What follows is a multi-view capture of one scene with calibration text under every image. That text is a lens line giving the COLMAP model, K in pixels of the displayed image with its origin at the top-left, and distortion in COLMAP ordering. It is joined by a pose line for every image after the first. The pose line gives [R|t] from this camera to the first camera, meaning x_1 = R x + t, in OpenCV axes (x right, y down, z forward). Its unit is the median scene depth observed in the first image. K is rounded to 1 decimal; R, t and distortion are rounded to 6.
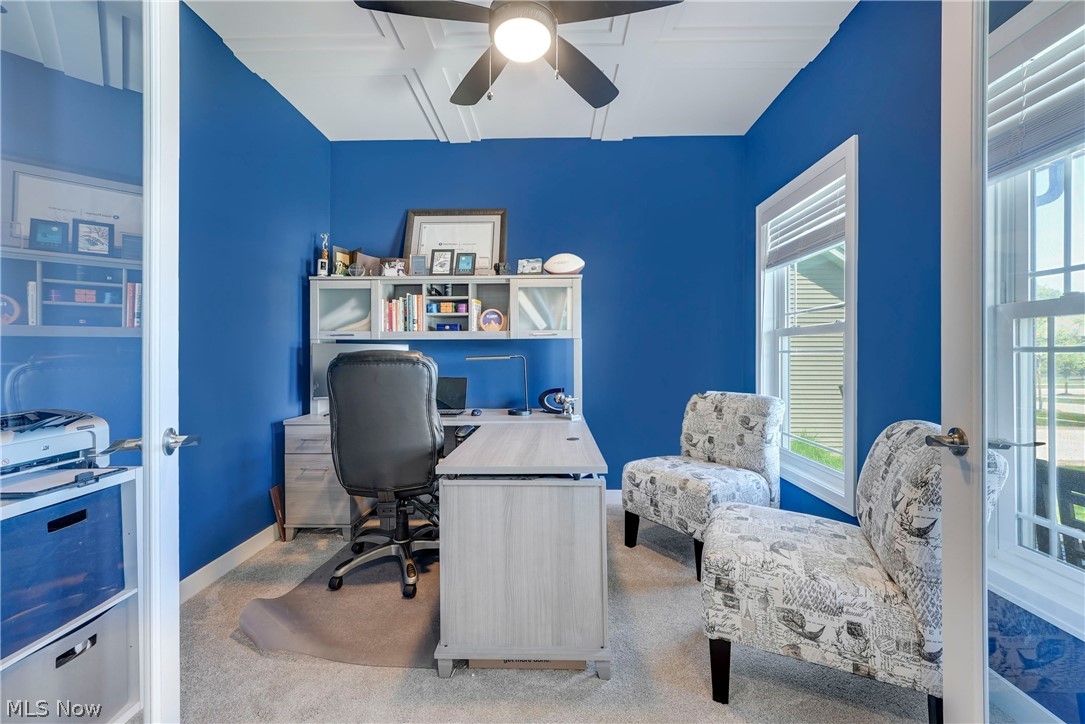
lens RADIAL K [[445.6, 0, 533.9], [0, 445.6, 355.2], [0, 0, 1]] dist [-0.007227, 0.000836]
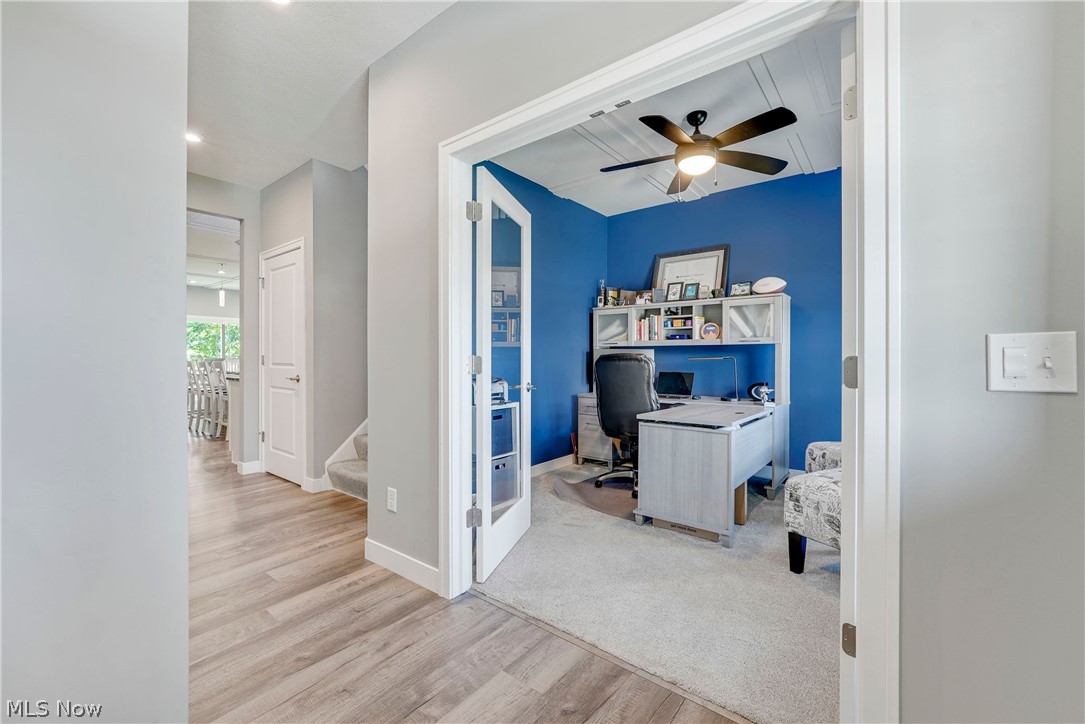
lens RADIAL K [[445.6, 0, 544.7], [0, 445.6, 358.2], [0, 0, 1]] dist [-0.007227, 0.000836]
pose [[0.804331, 0.004514, -0.594164, 0.370440], [-0.004575, 0.999989, 0.001404, 0.005808], [0.594164, 0.001589, 0.804343, -0.478158]]
